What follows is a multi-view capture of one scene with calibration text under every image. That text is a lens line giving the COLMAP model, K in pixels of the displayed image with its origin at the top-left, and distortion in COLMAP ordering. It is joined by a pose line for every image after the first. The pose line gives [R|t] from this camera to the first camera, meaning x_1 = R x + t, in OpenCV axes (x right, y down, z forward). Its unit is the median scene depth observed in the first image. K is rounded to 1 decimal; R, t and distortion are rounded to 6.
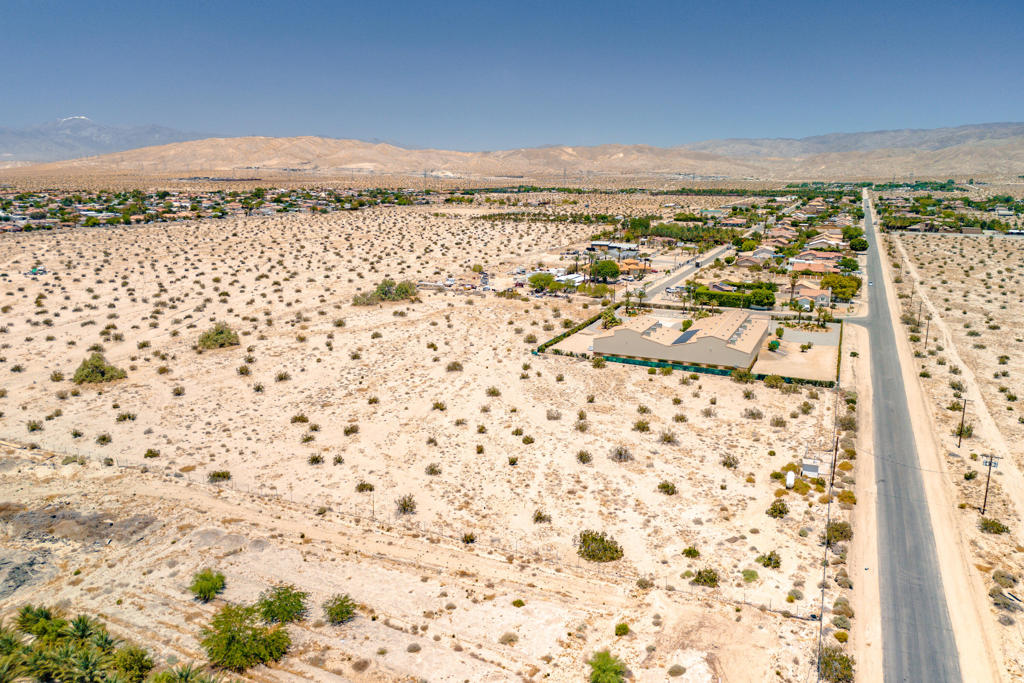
lens RADIAL K [[751.9, 0, 513.2], [0, 751.9, 337.5], [0, 0, 1]] dist [0.080386, -0.084432]
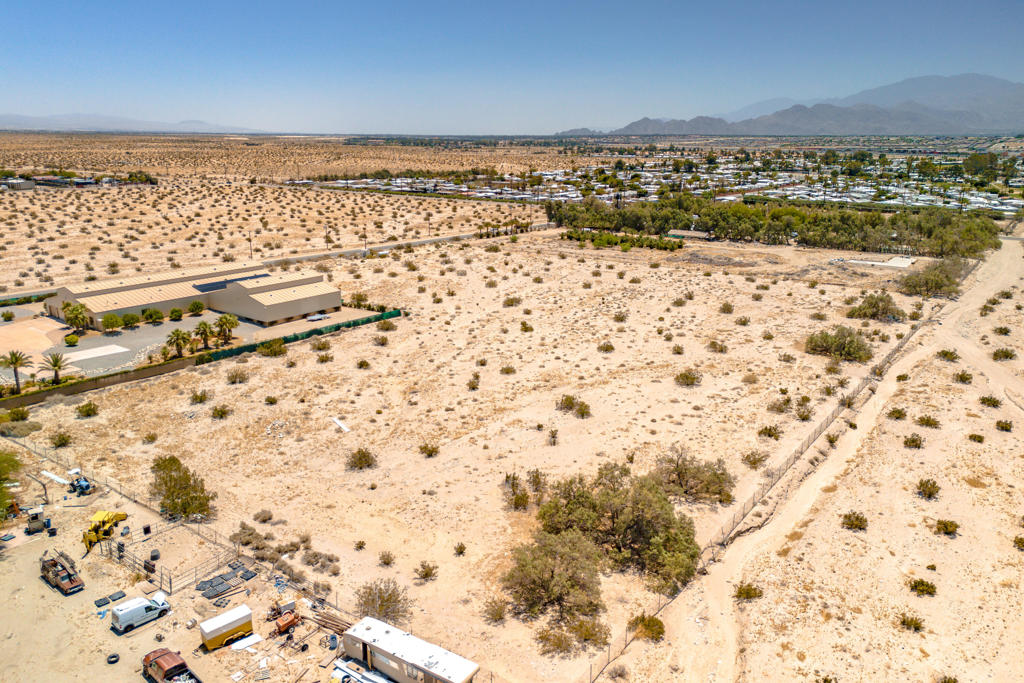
lens RADIAL K [[751.9, 0, 513.2], [0, 751.9, 337.5], [0, 0, 1]] dist [0.080386, -0.084432]
pose [[-0.978689, -0.071045, 0.192665, -0.289513], [0.024330, 0.891514, 0.452339, -0.382772], [-0.203900, 0.447387, -0.870787, 1.998238]]
